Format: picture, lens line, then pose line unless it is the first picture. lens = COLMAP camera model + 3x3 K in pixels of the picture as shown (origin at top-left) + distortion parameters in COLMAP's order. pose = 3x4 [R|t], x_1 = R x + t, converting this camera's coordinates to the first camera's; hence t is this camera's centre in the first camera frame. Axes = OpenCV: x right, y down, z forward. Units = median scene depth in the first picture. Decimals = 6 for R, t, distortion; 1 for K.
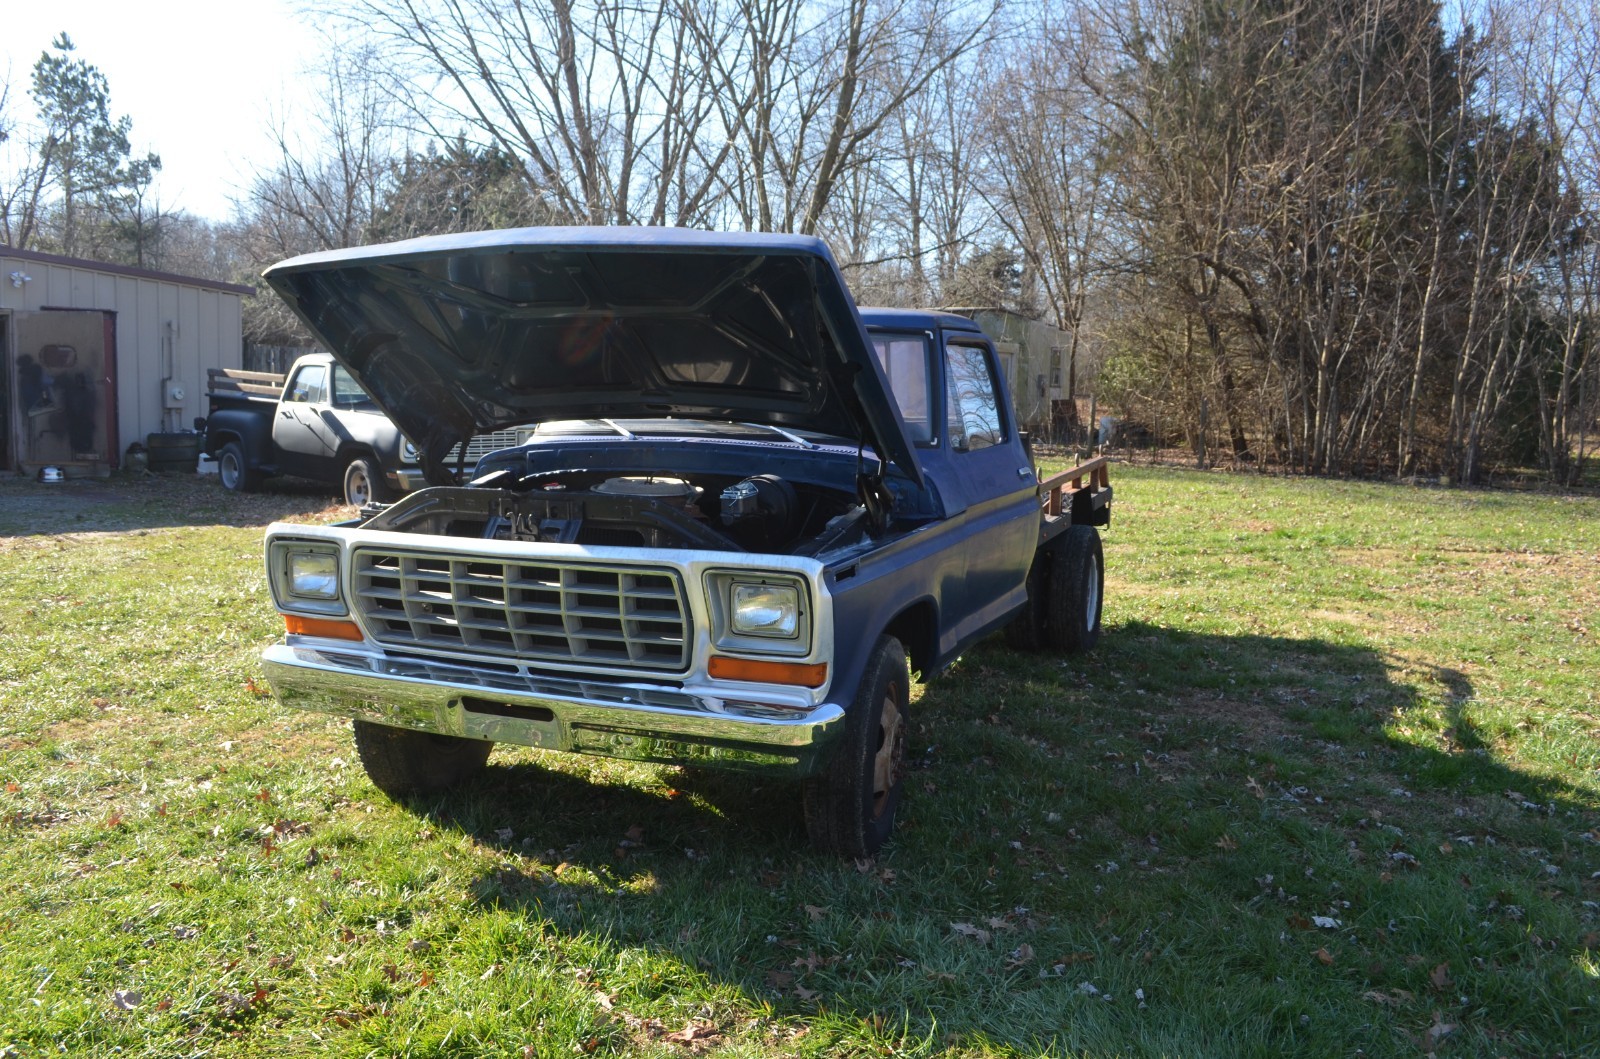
lens RADIAL K [[1349.8, 0, 801.2], [0, 1349.8, 521.7], [0, 0, 1]] dist [-0.044825, 0.002141]
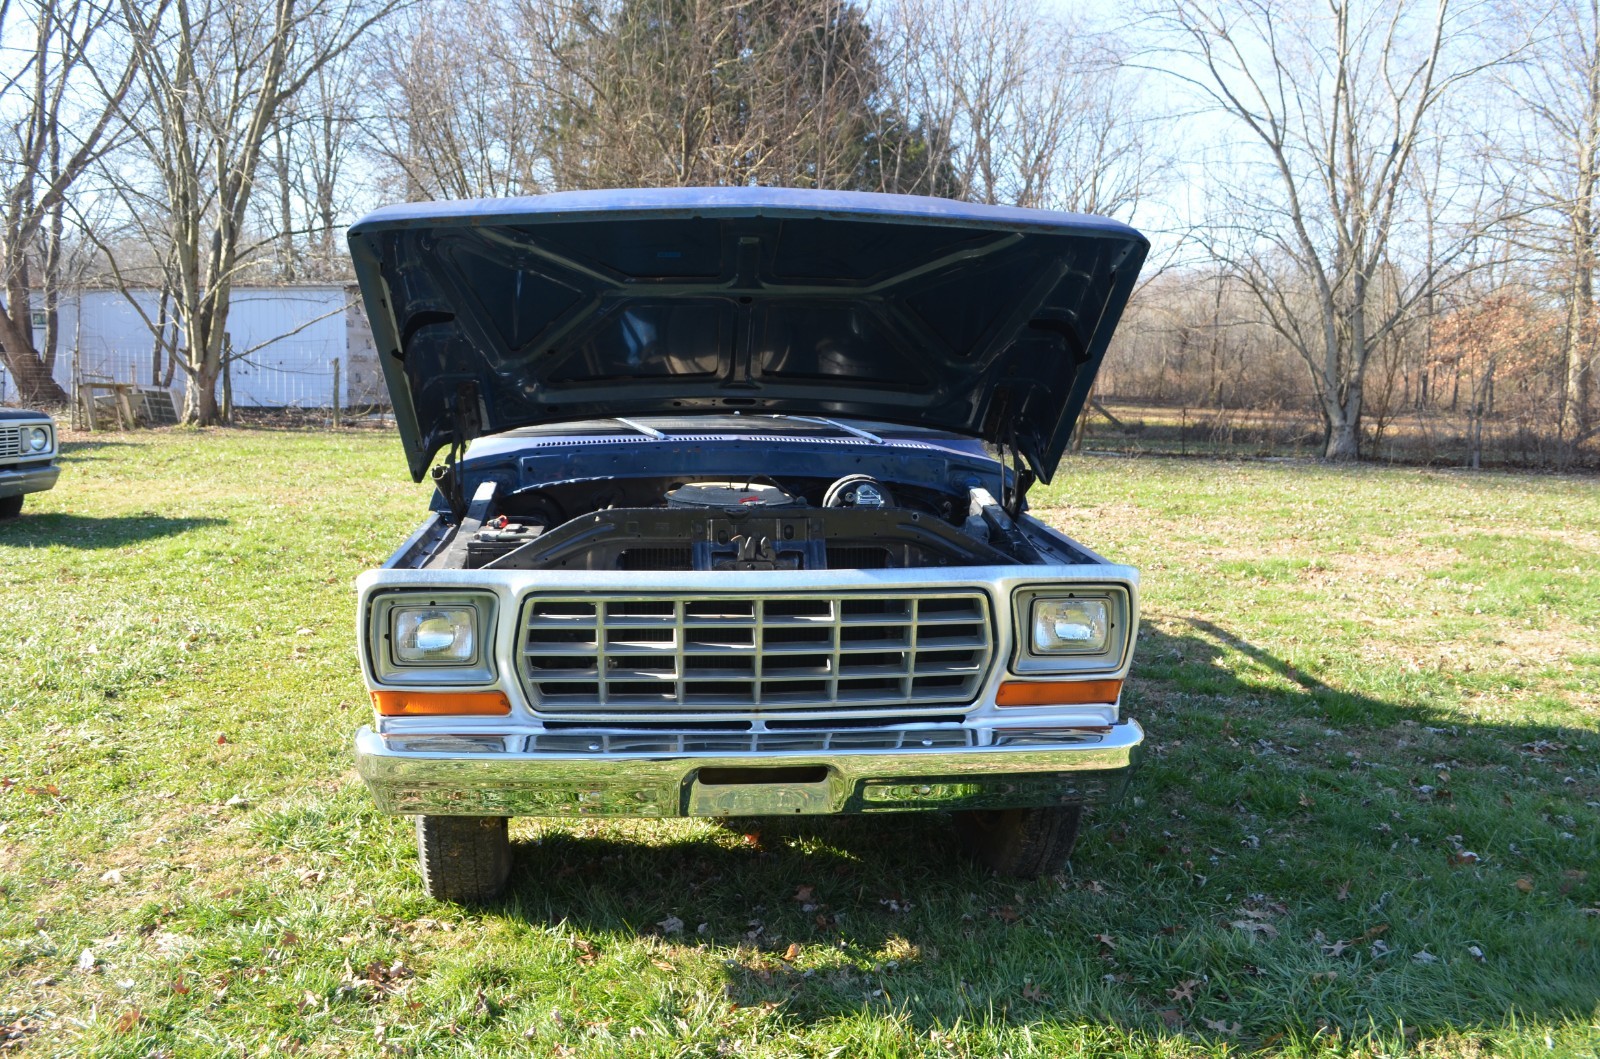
lens RADIAL K [[1346.5, 0, 799.9], [0, 1346.5, 541.4], [0, 0, 1]] dist [-0.037687, -0.000222]
pose [[0.892938, -0.065593, 0.445375, -0.532267], [0.050933, 0.997696, 0.044821, -0.037441], [-0.447289, -0.017338, 0.894221, 0.245544]]
